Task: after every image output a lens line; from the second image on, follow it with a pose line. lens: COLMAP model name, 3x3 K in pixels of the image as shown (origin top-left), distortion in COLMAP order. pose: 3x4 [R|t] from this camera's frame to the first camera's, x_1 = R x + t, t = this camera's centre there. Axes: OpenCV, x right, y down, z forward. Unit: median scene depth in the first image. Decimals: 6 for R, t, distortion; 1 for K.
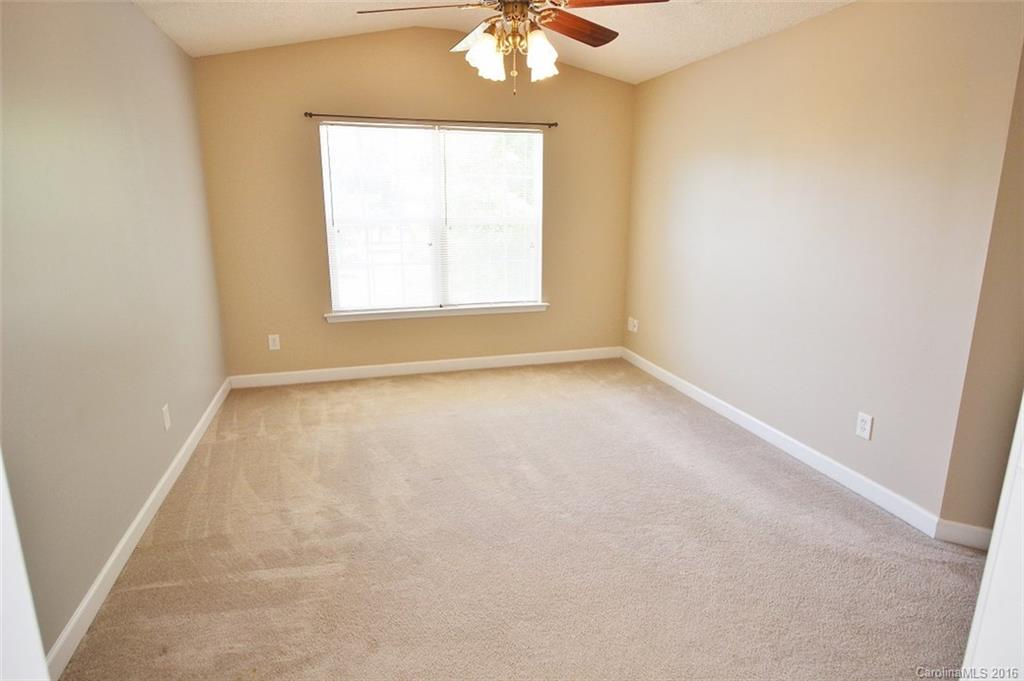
lens RADIAL K [[565.1, 0, 511.7], [0, 565.1, 326.6], [0, 0, 1]] dist [0.002973, -0.011405]
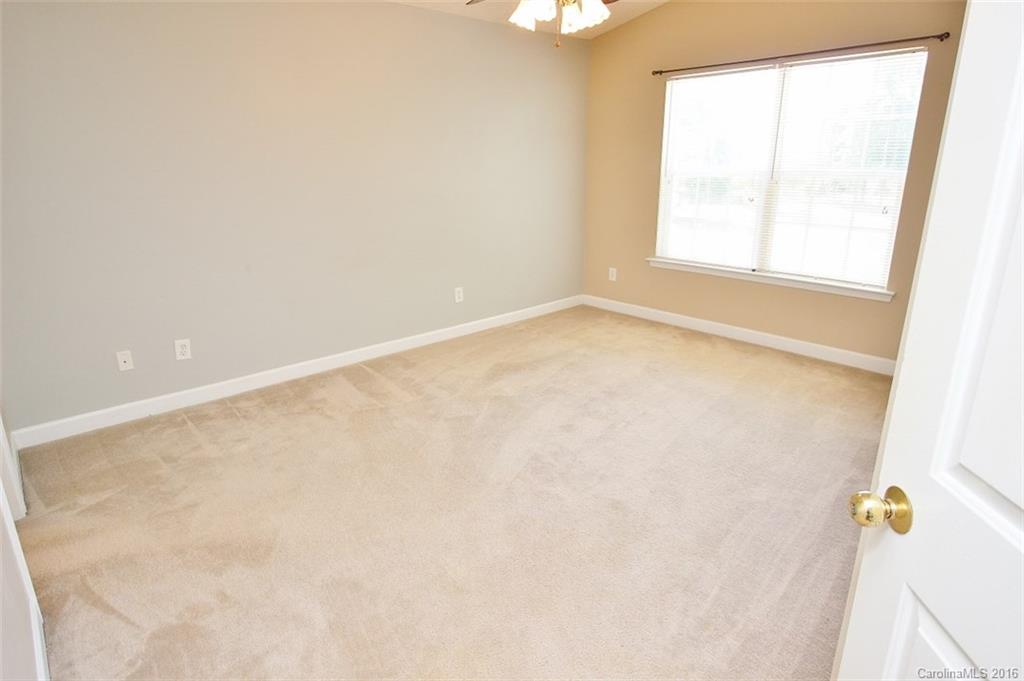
lens RADIAL K [[565.1, 0, 511.7], [0, 565.1, 326.6], [0, 0, 1]] dist [0.002973, -0.011405]
pose [[0.443058, 0.249919, -0.860953, 0.546388], [-0.184320, 0.965234, 0.185337, -0.048571], [0.877340, 0.076576, 0.473720, 0.257140]]
